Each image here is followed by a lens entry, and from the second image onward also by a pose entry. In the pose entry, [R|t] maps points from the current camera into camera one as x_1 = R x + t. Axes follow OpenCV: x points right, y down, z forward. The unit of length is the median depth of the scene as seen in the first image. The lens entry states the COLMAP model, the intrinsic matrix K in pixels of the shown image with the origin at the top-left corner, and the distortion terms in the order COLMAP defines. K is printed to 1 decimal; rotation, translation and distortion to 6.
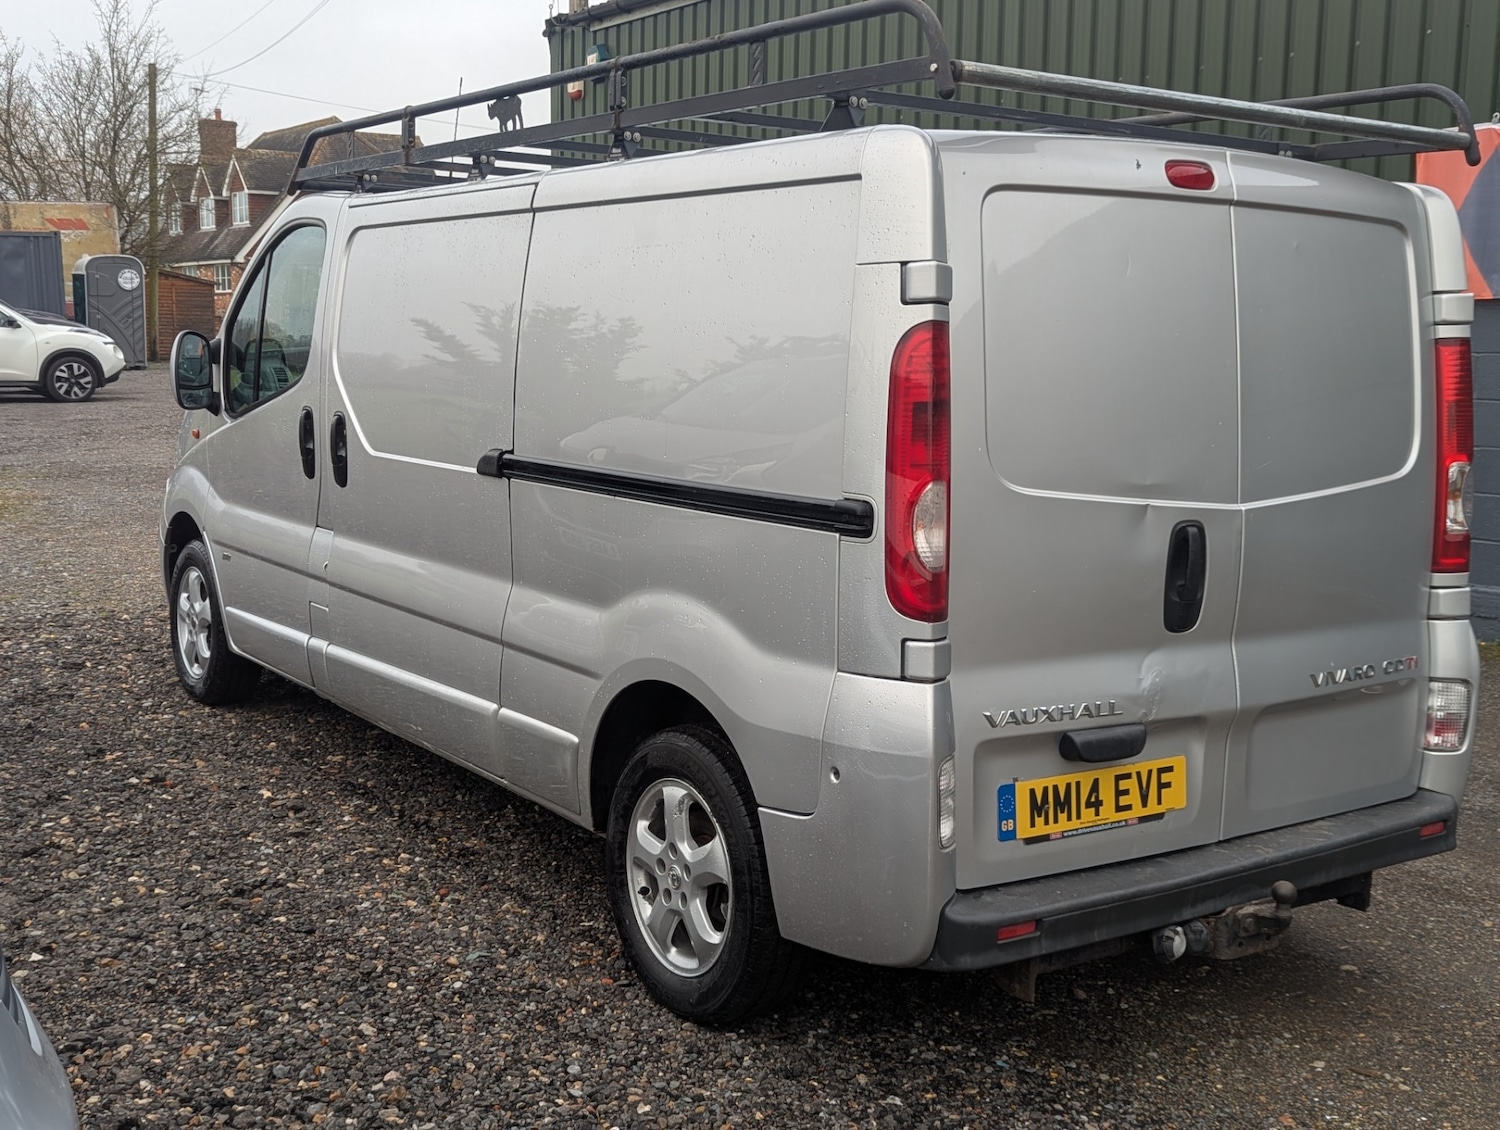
lens RADIAL K [[1708.6, 0, 746.6], [0, 1708.6, 526.8], [0, 0, 1]] dist [0.073529, -0.118624]
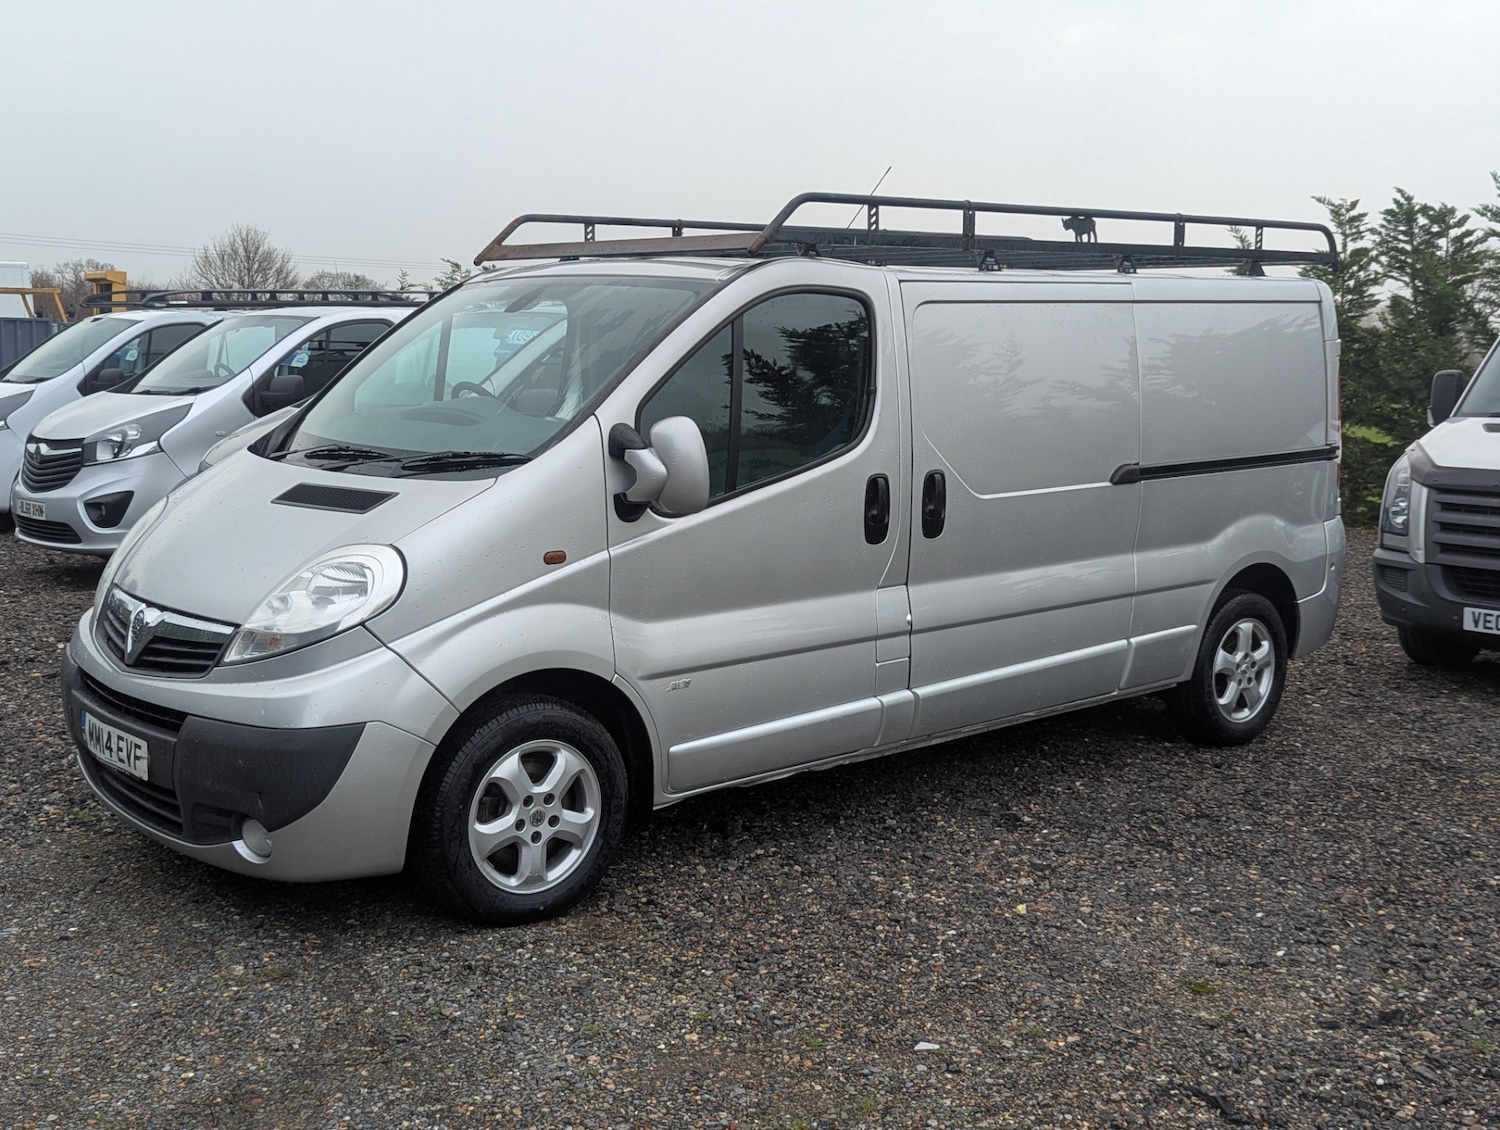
lens RADIAL K [[1710.6, 0, 752.1], [0, 1710.6, 504.9], [0, 0, 1]] dist [0.062271, -0.080896]
pose [[-0.090254, -0.136429, 0.986530, -1.920657], [0.107175, 0.983490, 0.145813, -0.317841], [-0.990135, 0.118891, -0.074143, 1.759766]]
